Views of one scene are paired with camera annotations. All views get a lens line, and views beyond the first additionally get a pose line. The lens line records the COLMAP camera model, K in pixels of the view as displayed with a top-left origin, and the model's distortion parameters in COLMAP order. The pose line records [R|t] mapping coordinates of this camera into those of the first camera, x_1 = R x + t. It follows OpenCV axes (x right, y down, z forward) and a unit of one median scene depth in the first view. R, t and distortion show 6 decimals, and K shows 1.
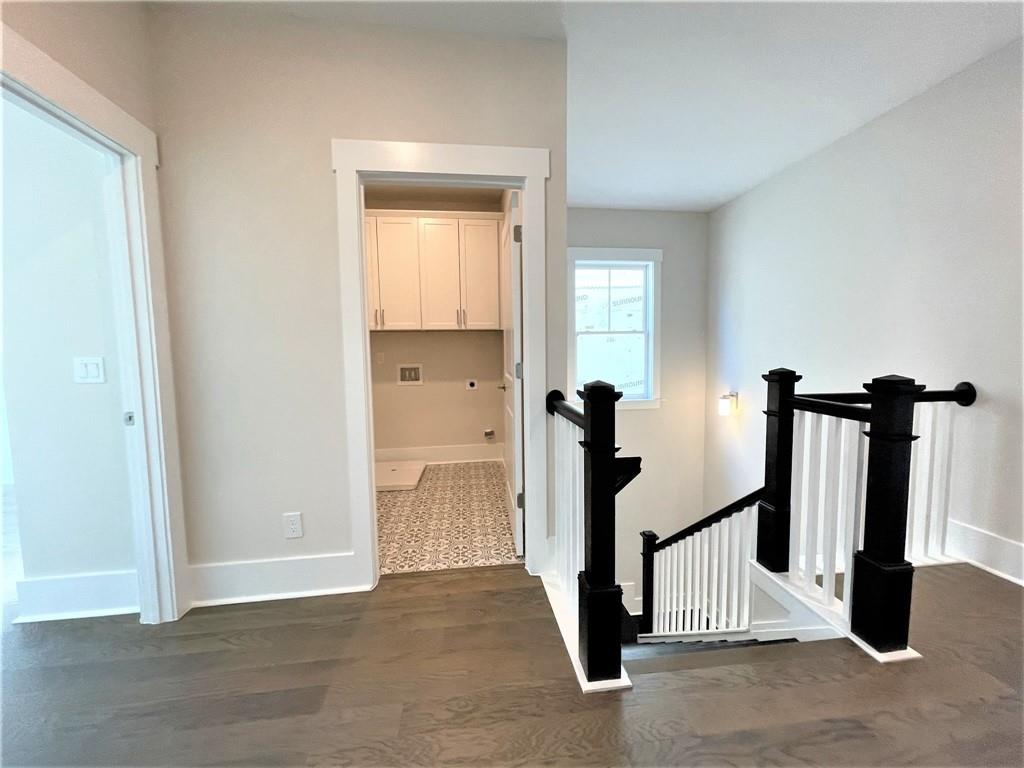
lens RADIAL K [[412.0, 0, 518.6], [0, 412.0, 382.9], [0, 0, 1]] dist [-0.000524, -0.000242]
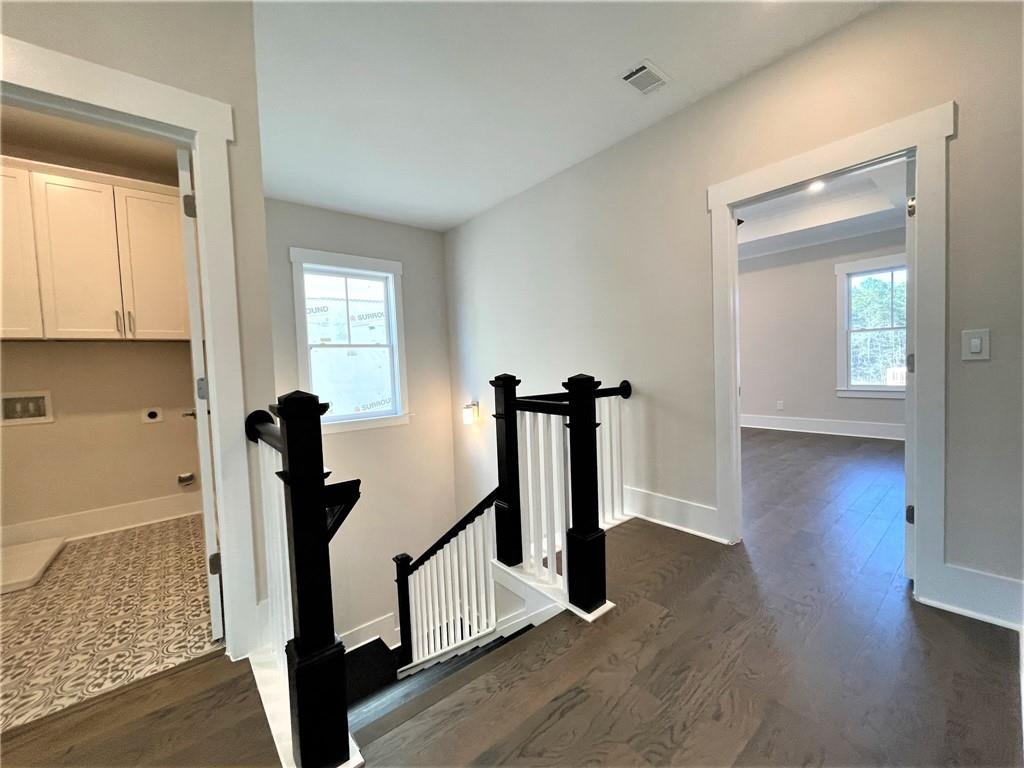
lens RADIAL K [[412.0, 0, 518.6], [0, 412.0, 382.9], [0, 0, 1]] dist [-0.000524, -0.000242]
pose [[0.841839, -0.043016, 0.538012, 0.080807], [0.067464, 0.997388, -0.025818, 0.017544], [-0.535496, 0.058031, 0.842541, 0.065069]]
